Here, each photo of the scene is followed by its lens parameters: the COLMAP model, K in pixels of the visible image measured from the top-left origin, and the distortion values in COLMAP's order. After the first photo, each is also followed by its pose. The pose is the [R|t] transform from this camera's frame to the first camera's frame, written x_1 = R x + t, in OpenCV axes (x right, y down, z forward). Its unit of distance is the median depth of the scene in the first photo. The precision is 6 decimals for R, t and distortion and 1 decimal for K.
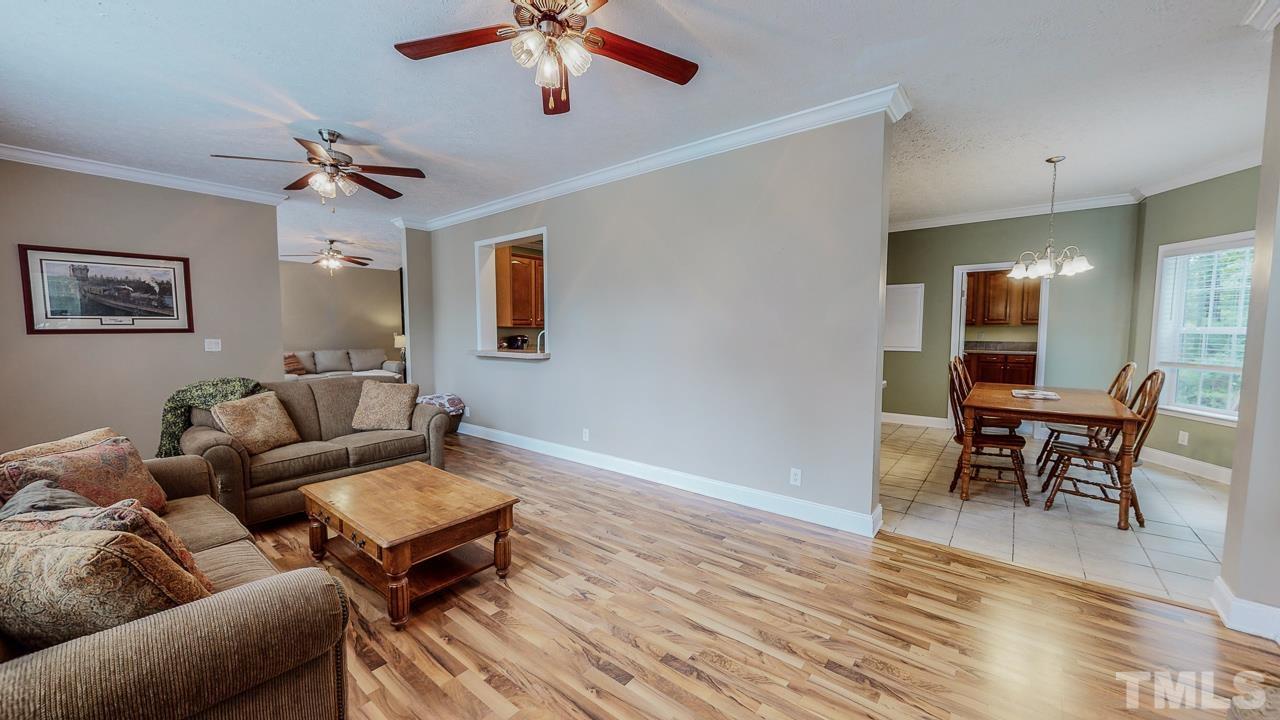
lens RADIAL K [[469.4, 0, 639.6], [0, 469.4, 361.9], [0, 0, 1]] dist [0.000918, -0.000036]
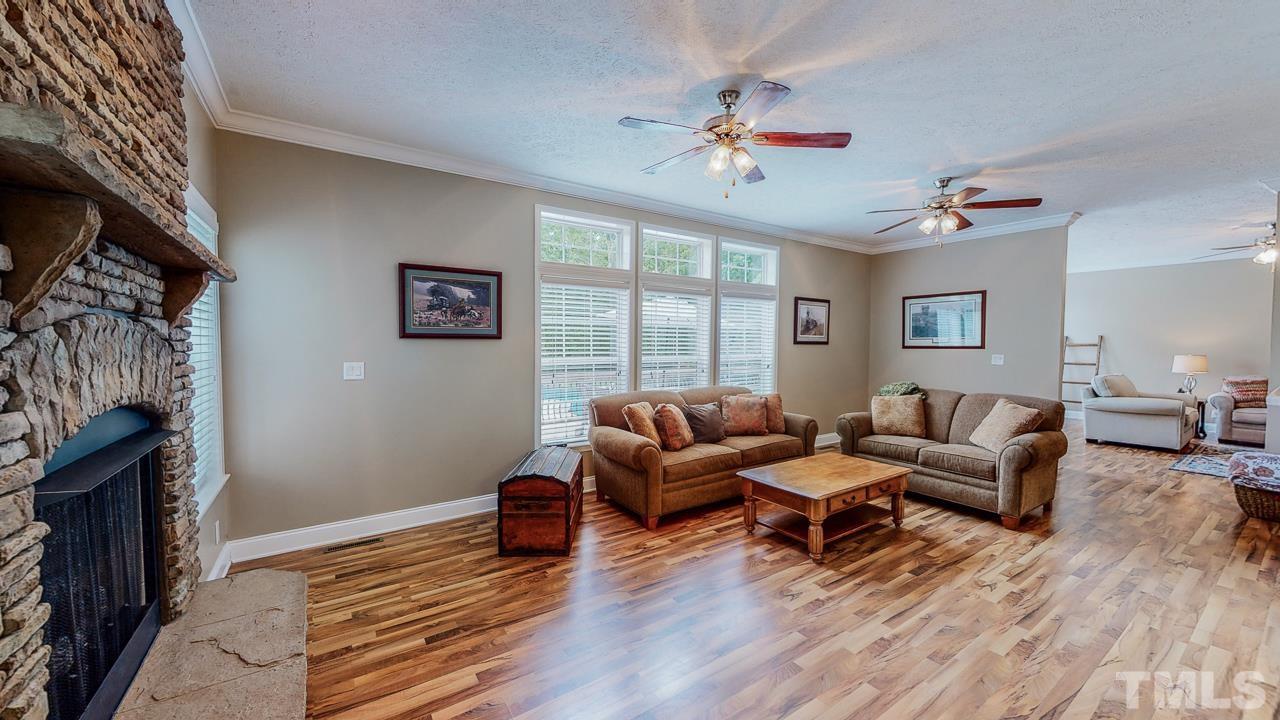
lens RADIAL K [[469.4, 0, 639.6], [0, 469.4, 361.9], [0, 0, 1]] dist [0.000918, -0.000036]
pose [[-0.289718, 0.039225, -0.956308, 0.712083], [-0.070121, 0.995605, 0.062081, -0.057625], [0.954540, 0.085043, -0.285694, 0.668638]]
